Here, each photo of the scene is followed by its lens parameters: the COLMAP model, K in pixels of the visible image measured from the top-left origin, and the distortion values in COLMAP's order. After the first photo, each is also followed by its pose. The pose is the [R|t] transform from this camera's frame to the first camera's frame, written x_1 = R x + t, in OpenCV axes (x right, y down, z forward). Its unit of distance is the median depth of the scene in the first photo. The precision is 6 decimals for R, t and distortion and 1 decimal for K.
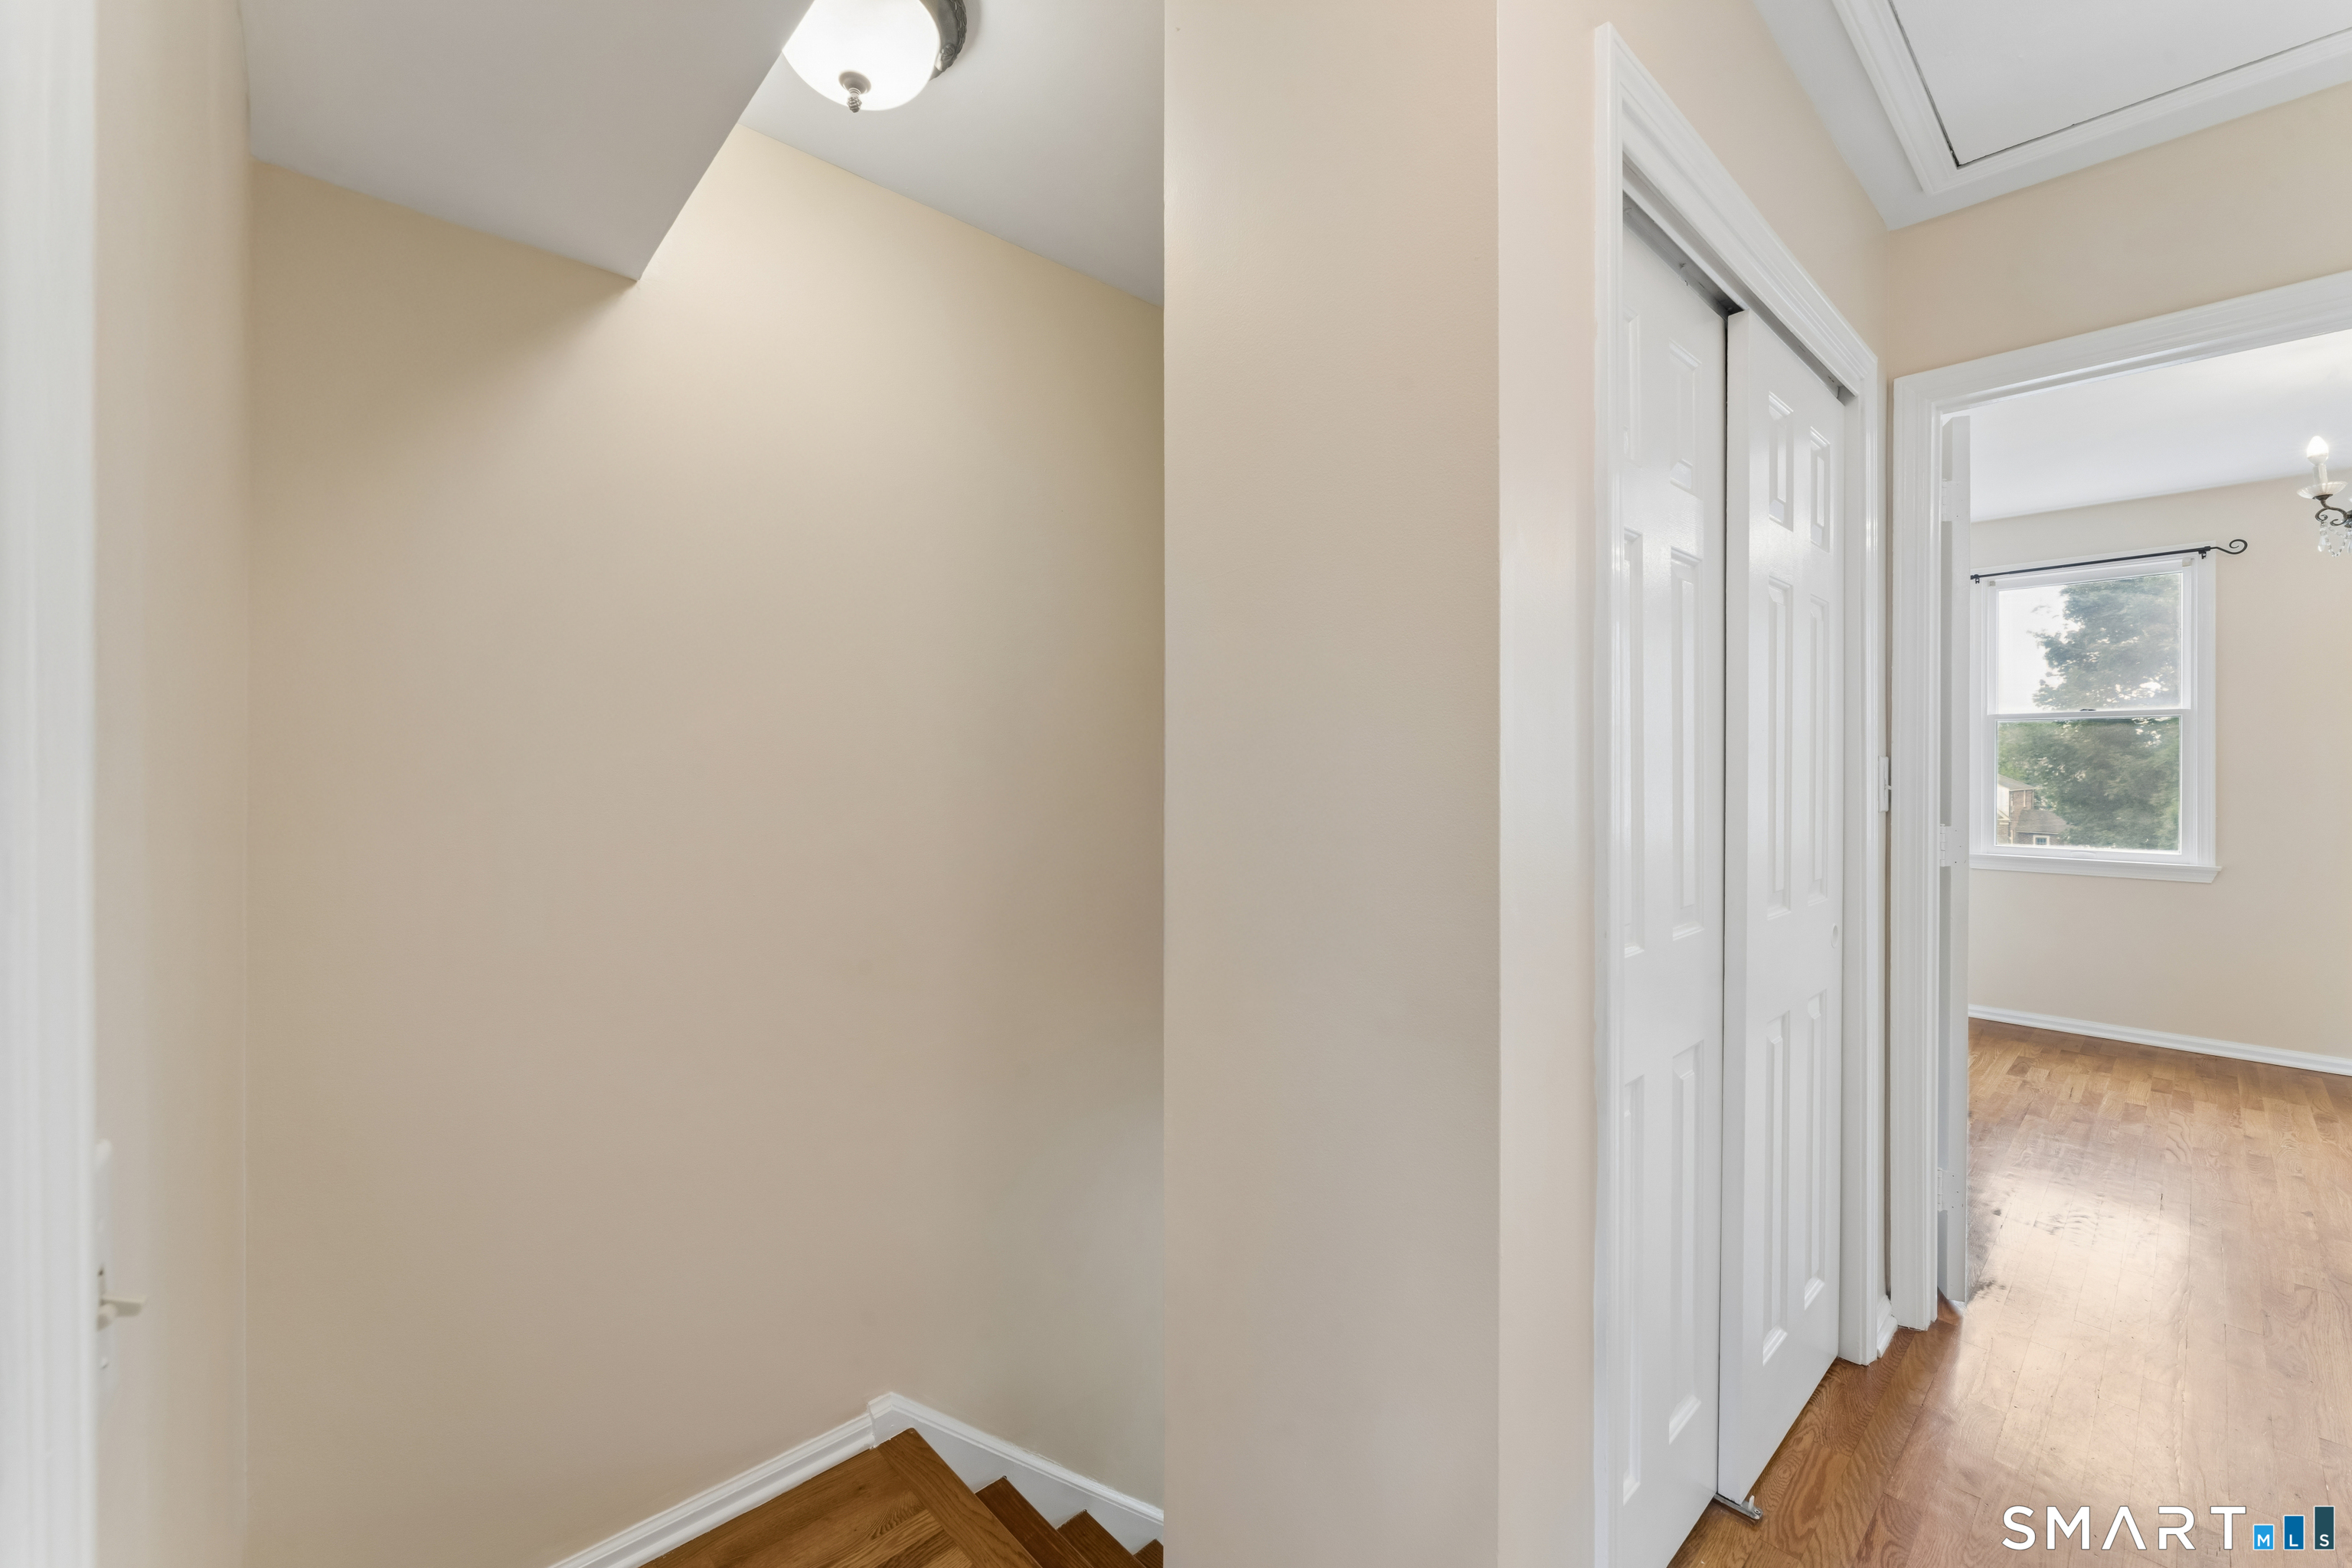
lens RADIAL K [[961.8, 0, 1180.1], [0, 961.8, 769.1], [0, 0, 1]] dist [-0.001040, 0.000396]
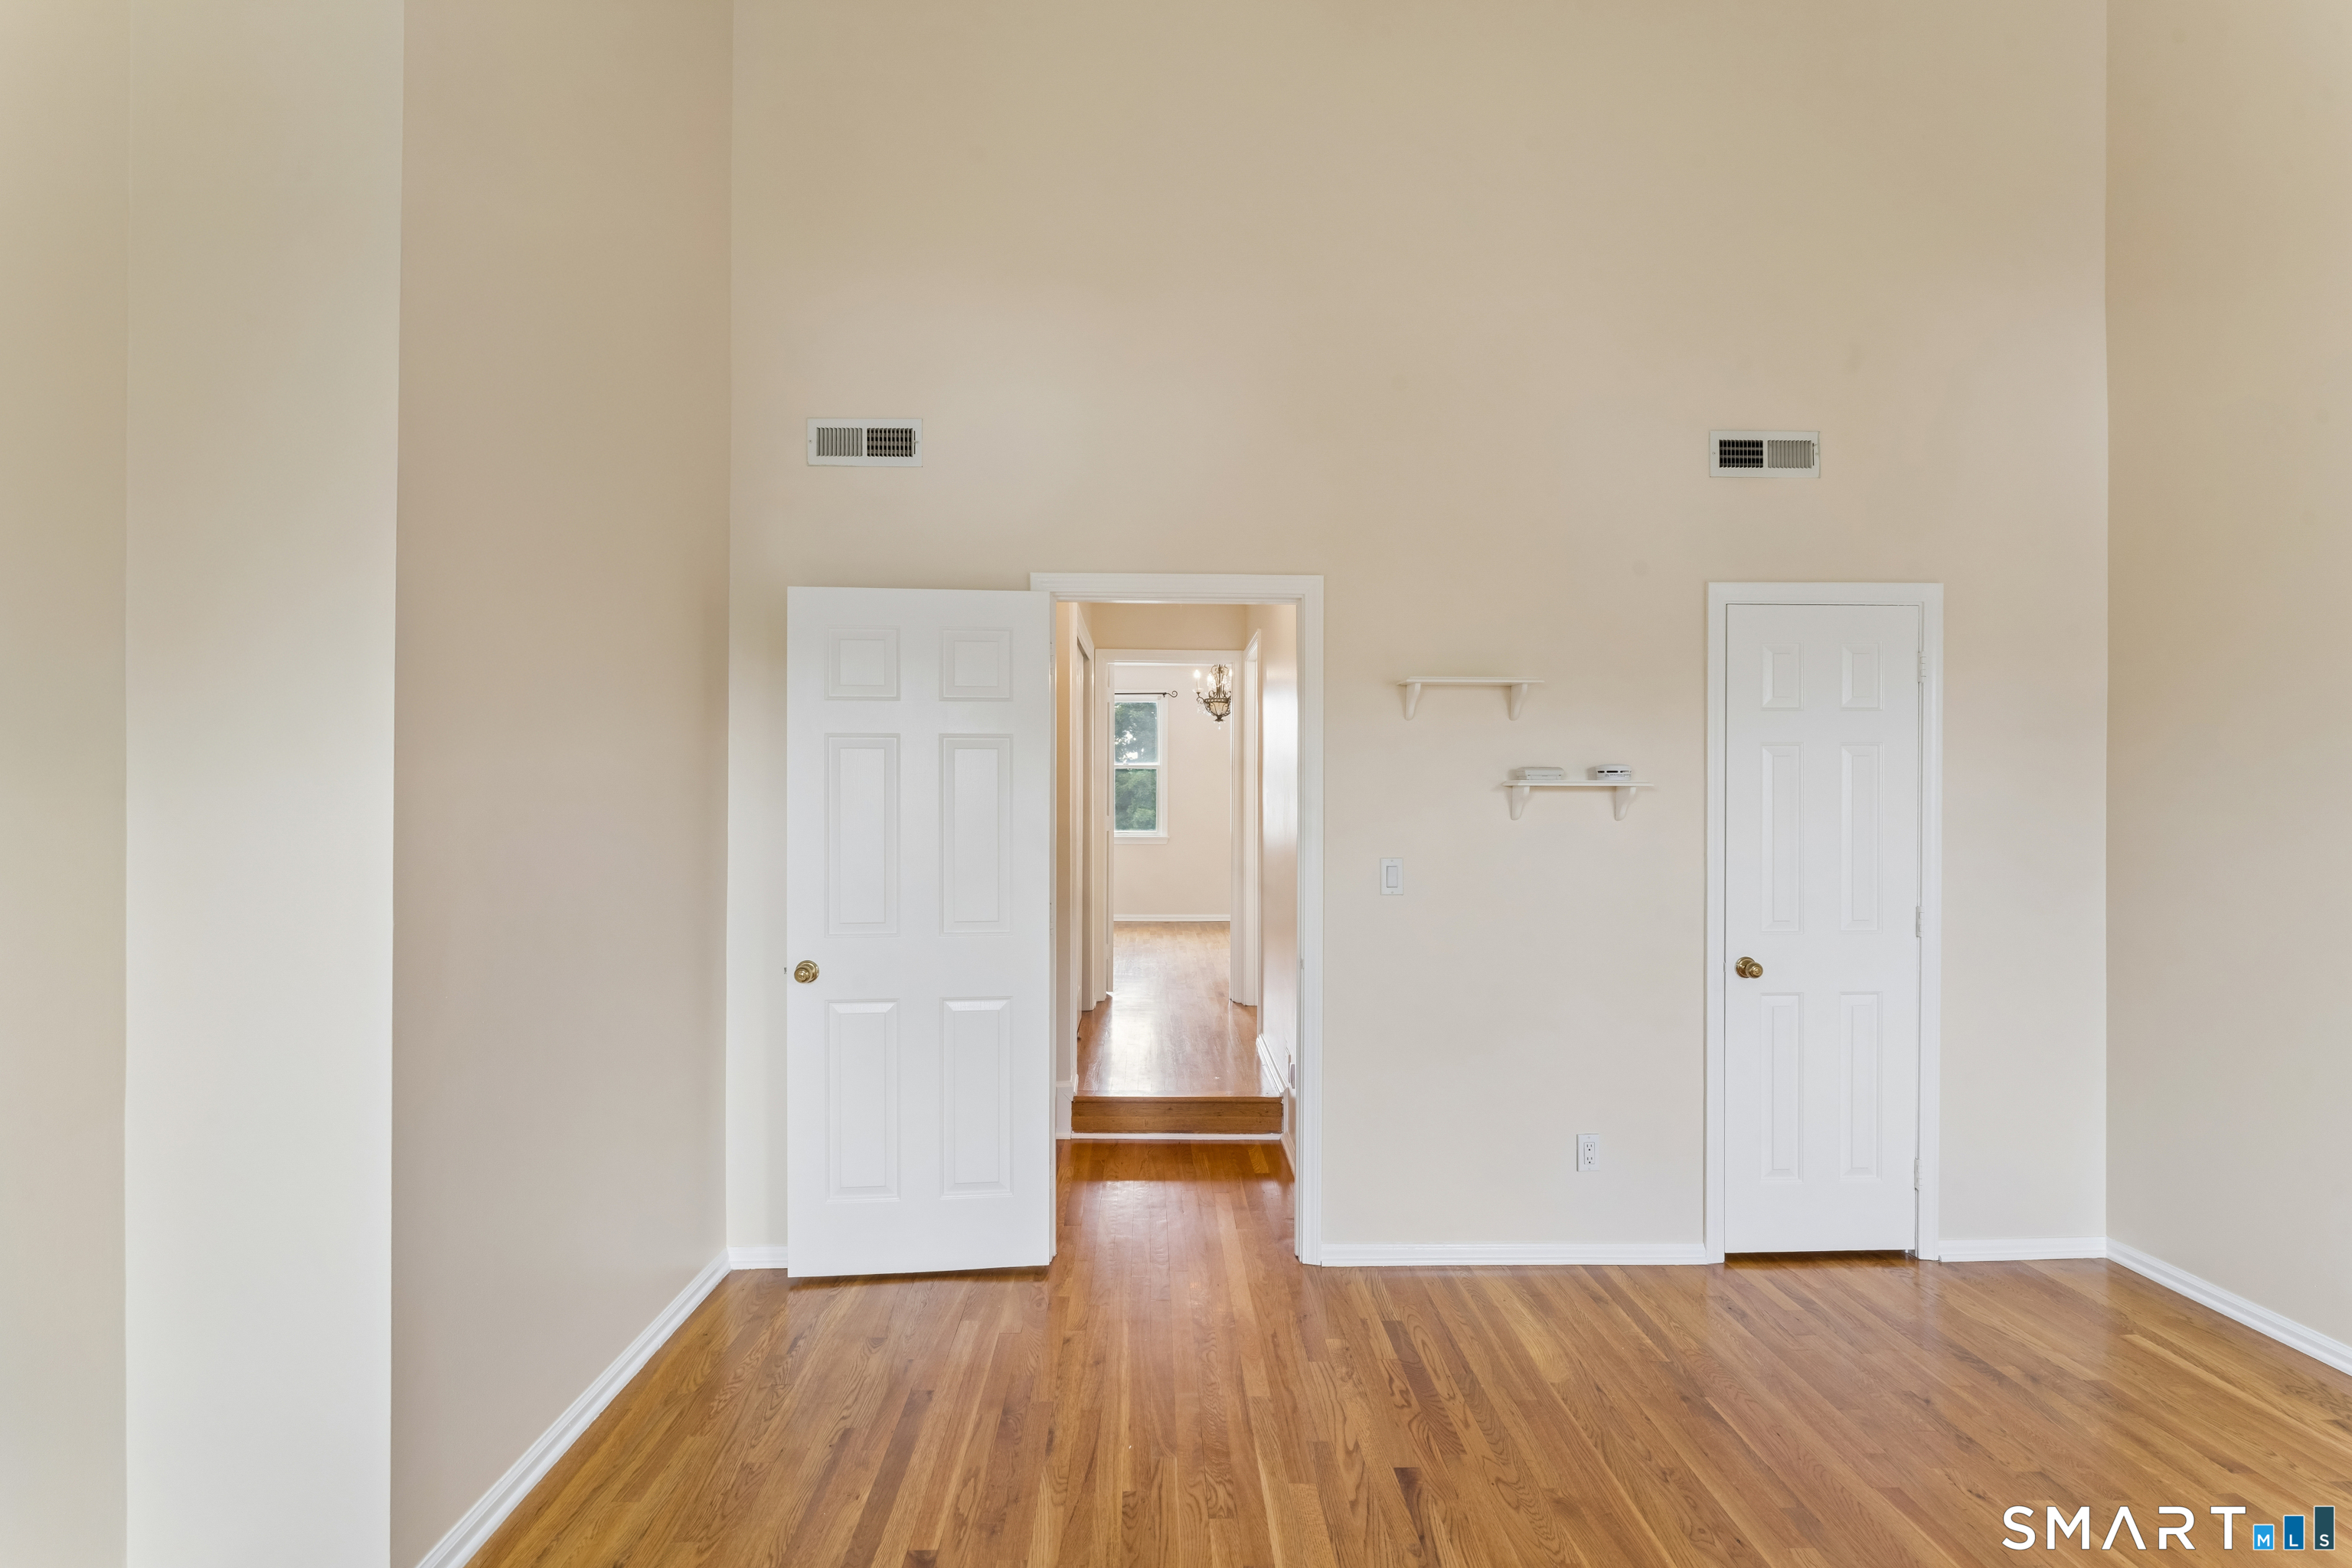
lens RADIAL K [[961.8, 0, 1176.8], [0, 961.8, 782.6], [0, 0, 1]] dist [-0.001040, 0.000396]
pose [[0.661589, 0.006419, 0.749840, -0.720598], [-0.001074, 0.999970, -0.007612, -0.010413], [-0.749866, 0.004230, 0.661576, -0.609053]]
